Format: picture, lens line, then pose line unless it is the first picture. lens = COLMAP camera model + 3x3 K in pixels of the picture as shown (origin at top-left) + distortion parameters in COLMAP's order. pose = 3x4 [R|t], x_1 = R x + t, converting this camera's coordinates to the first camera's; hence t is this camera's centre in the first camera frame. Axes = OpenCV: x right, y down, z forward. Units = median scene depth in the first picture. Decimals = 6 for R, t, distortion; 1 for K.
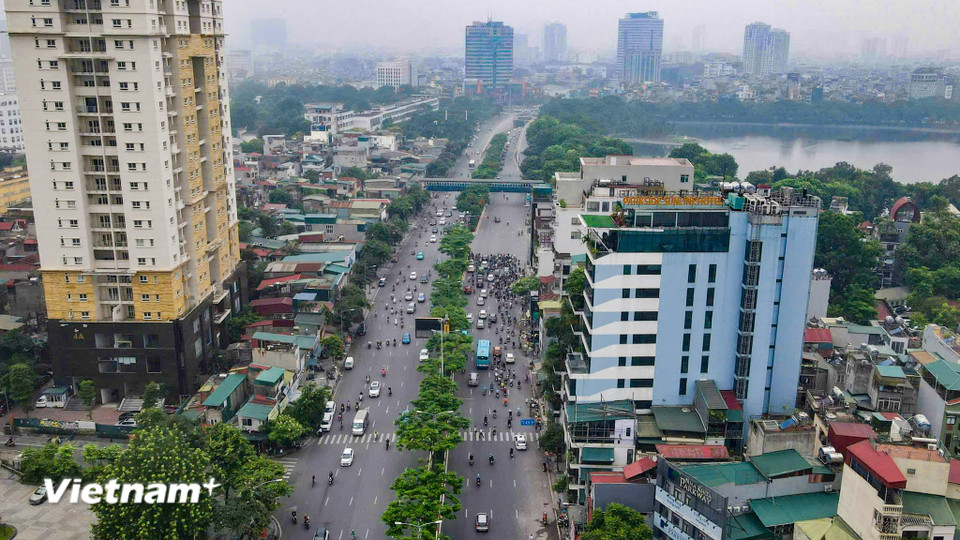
lens RADIAL K [[847.5, 0, 488.1], [0, 847.5, 263.9], [0, 0, 1]] dist [-0.003526, 0.002169]
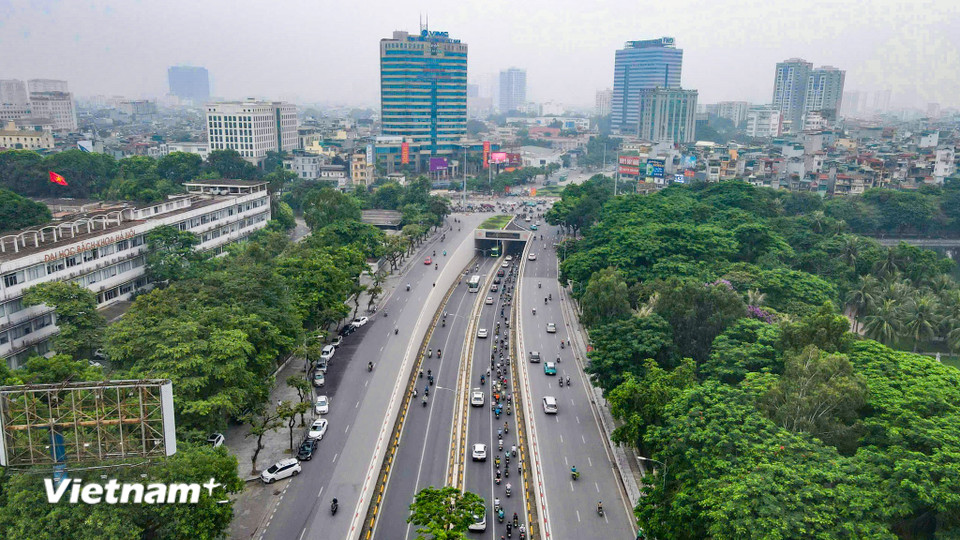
lens RADIAL K [[711.9, 0, 475.0], [0, 711.9, 270.6], [0, 0, 1]] dist [0.009281, 0.033387]
pose [[0.998692, -0.008639, 0.050392, 0.009773], [0.009929, 0.999628, -0.025419, -0.114655], [-0.050154, 0.025886, 0.998406, 0.517454]]
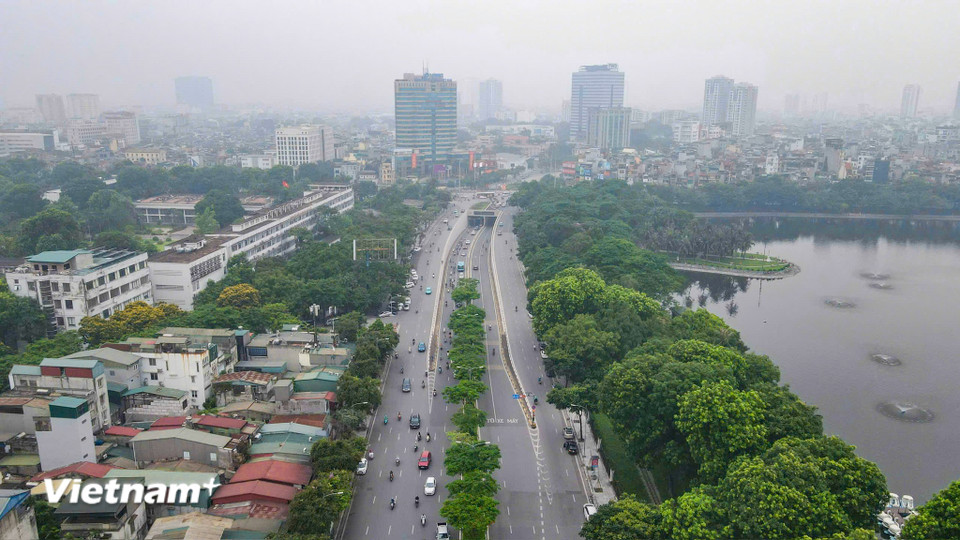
lens RADIAL K [[711.9, 0, 474.8], [0, 711.9, 279.5], [0, 0, 1]] dist [0.009281, 0.033387]
pose [[0.996900, -0.025949, 0.074275, -0.006216], [0.026568, 0.999620, -0.007357, -0.089974], [-0.074056, 0.009307, 0.997211, 0.339623]]
